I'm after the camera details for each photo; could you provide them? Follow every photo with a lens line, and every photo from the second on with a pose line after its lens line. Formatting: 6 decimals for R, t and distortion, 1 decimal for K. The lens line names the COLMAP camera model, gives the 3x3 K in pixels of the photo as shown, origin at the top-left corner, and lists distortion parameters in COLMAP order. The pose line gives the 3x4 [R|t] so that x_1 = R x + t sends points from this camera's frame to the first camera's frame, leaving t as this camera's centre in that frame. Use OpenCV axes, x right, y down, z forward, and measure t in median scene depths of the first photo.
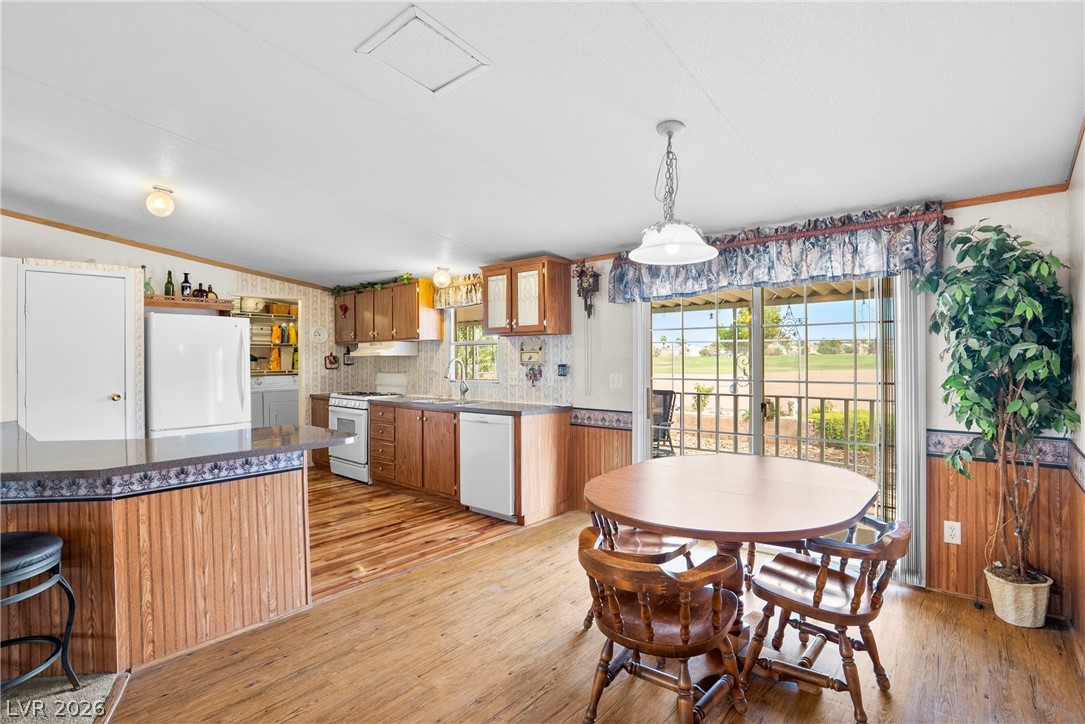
lens RADIAL K [[525.1, 0, 538.4], [0, 525.1, 353.7], [0, 0, 1]] dist [-0.026953, 0.000986]
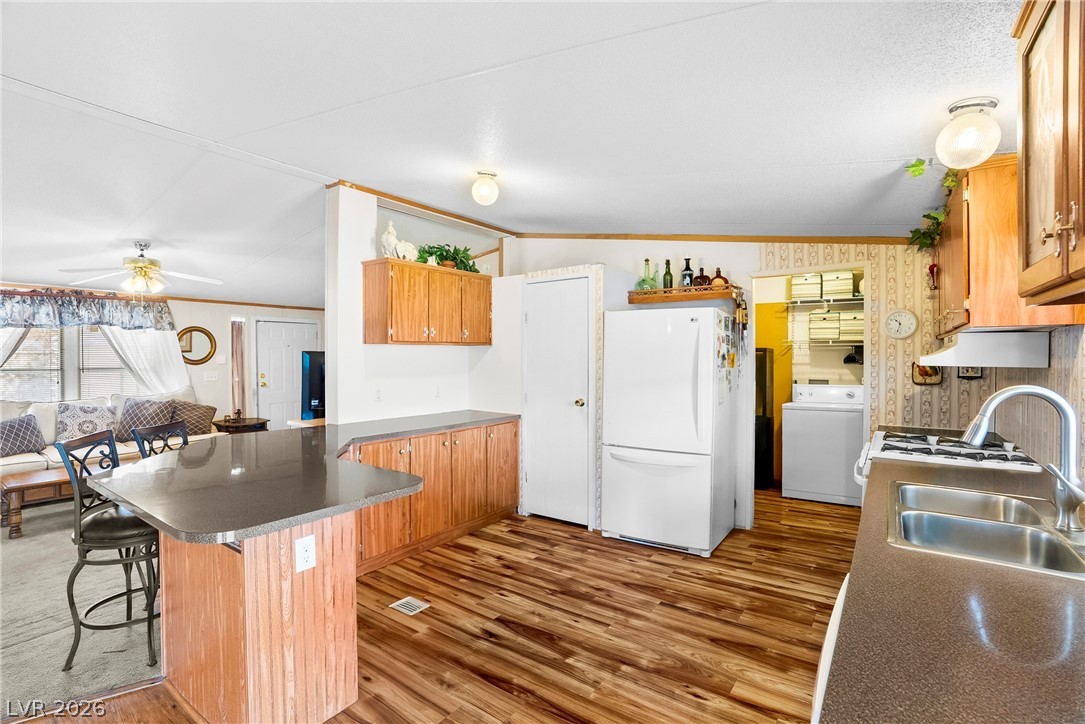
lens RADIAL K [[507.7, 0, 564.6], [0, 507.7, 357.4], [0, 0, 1]] dist [-0.053785, 0.009780]
pose [[0.119596, 0.015955, -0.992694, 0.096640], [0.005633, 0.999844, 0.016748, -0.013502], [0.992807, -0.007595, 0.119488, 0.715641]]
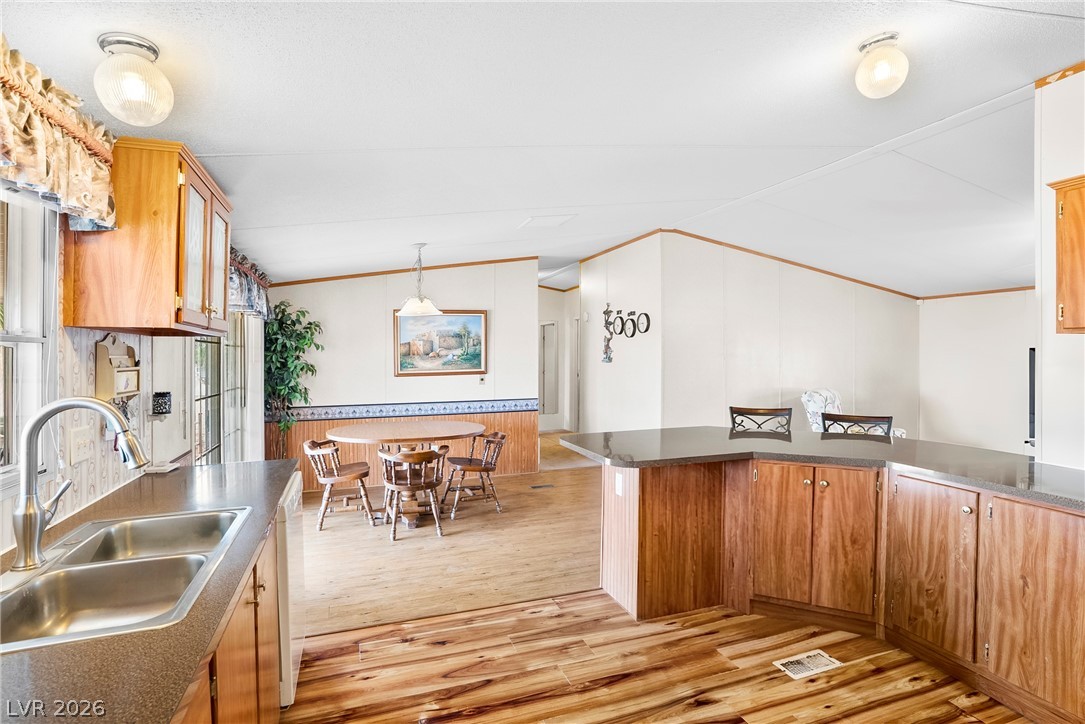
lens RADIAL K [[525.1, 0, 530.8], [0, 525.1, 354.6], [0, 0, 1]] dist [-0.026953, 0.000986]
pose [[-0.863116, 0.015123, 0.504779, -0.484196], [0.011761, 0.999882, -0.009846, -0.007080], [-0.504868, -0.002561, -0.863193, 1.121111]]
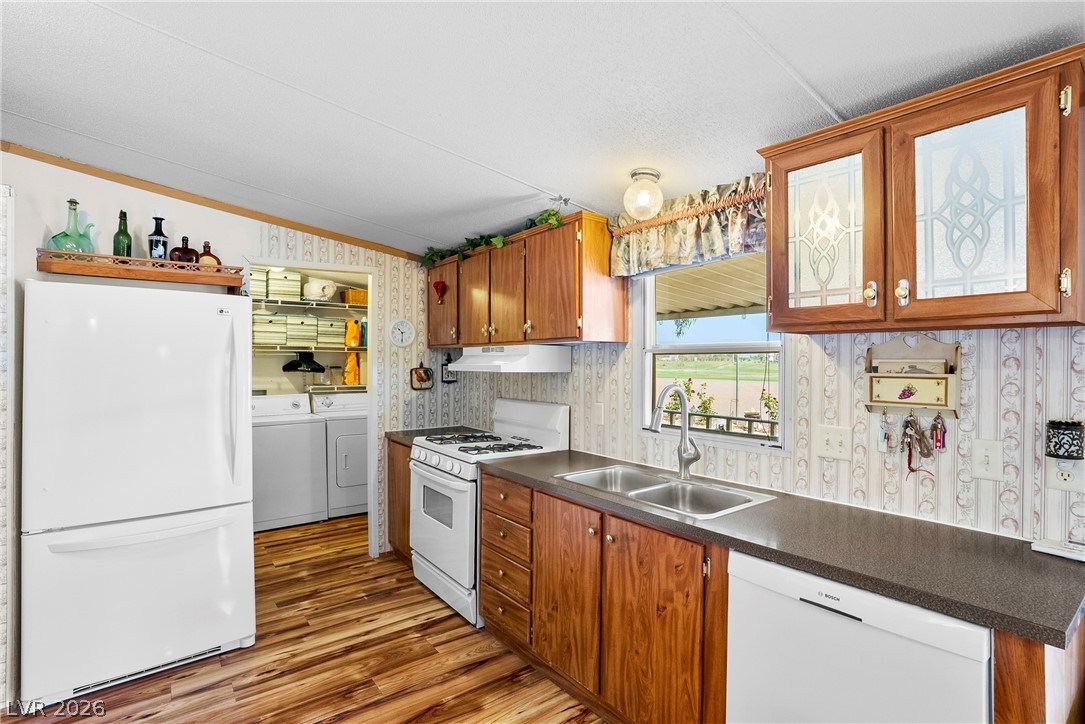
lens RADIAL K [[507.7, 0, 537.3], [0, 507.7, 365.6], [0, 0, 1]] dist [-0.053785, 0.009780]
pose [[0.978103, 0.013667, -0.207672, -0.182791], [-0.010174, 0.999788, 0.017880, -0.013368], [0.207872, -0.015375, 0.978035, 0.580786]]
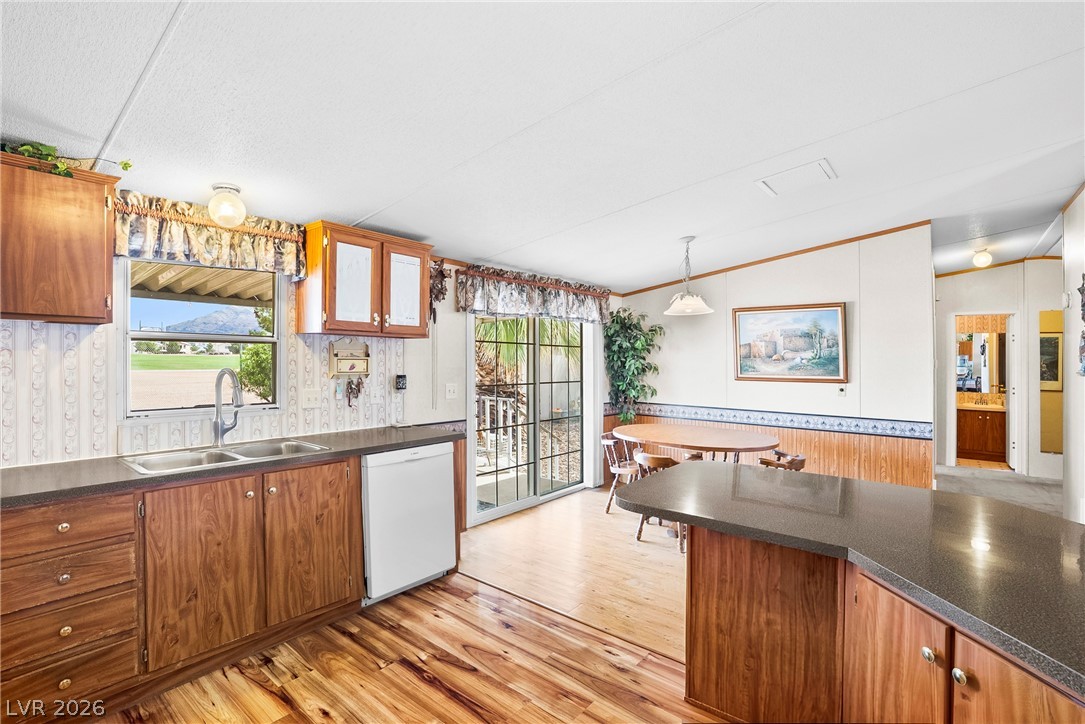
lens RADIAL K [[507.7, 0, 540.2], [0, 507.7, 349.9], [0, 0, 1]] dist [-0.053785, 0.009780]
pose [[-0.023872, 0.022995, 0.999451, -0.665982], [-0.019588, 0.999533, -0.023465, -0.003832], [-0.999523, -0.020138, -0.023410, 0.717105]]
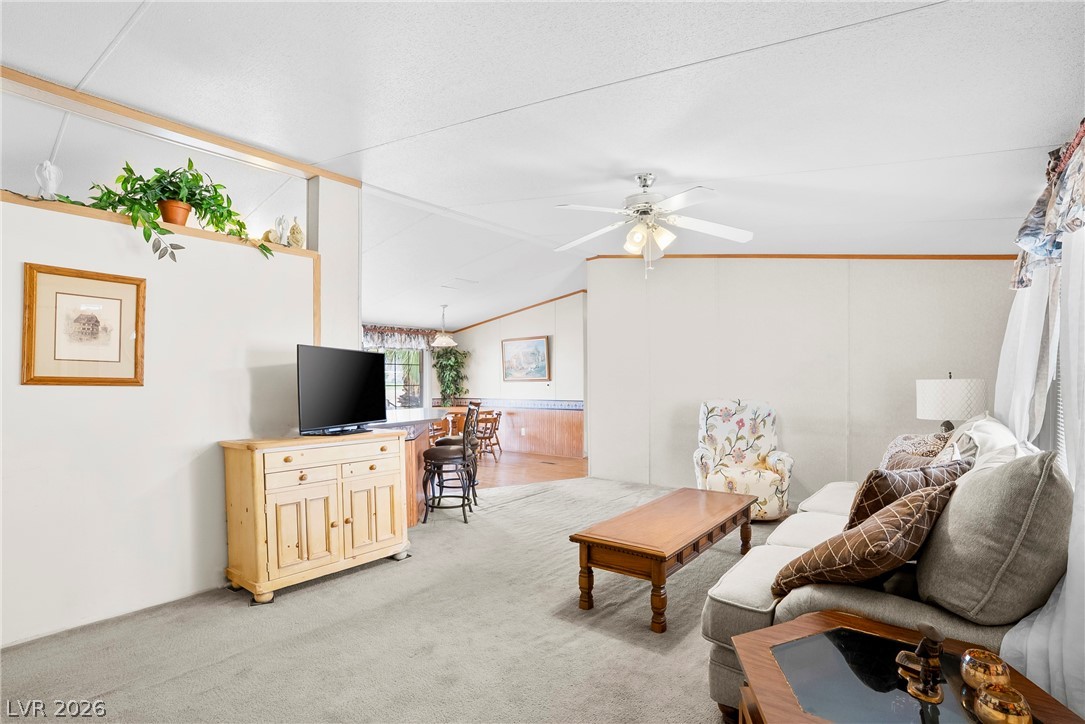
lens RADIAL K [[507.7, 0, 534.7], [0, 507.7, 370.0], [0, 0, 1]] dist [-0.053785, 0.009780]
pose [[-0.027663, 0.024539, 0.999316, -1.370728], [0.008926, 0.999665, -0.024300, 0.026618], [-0.999577, 0.008248, -0.027873, 0.249953]]
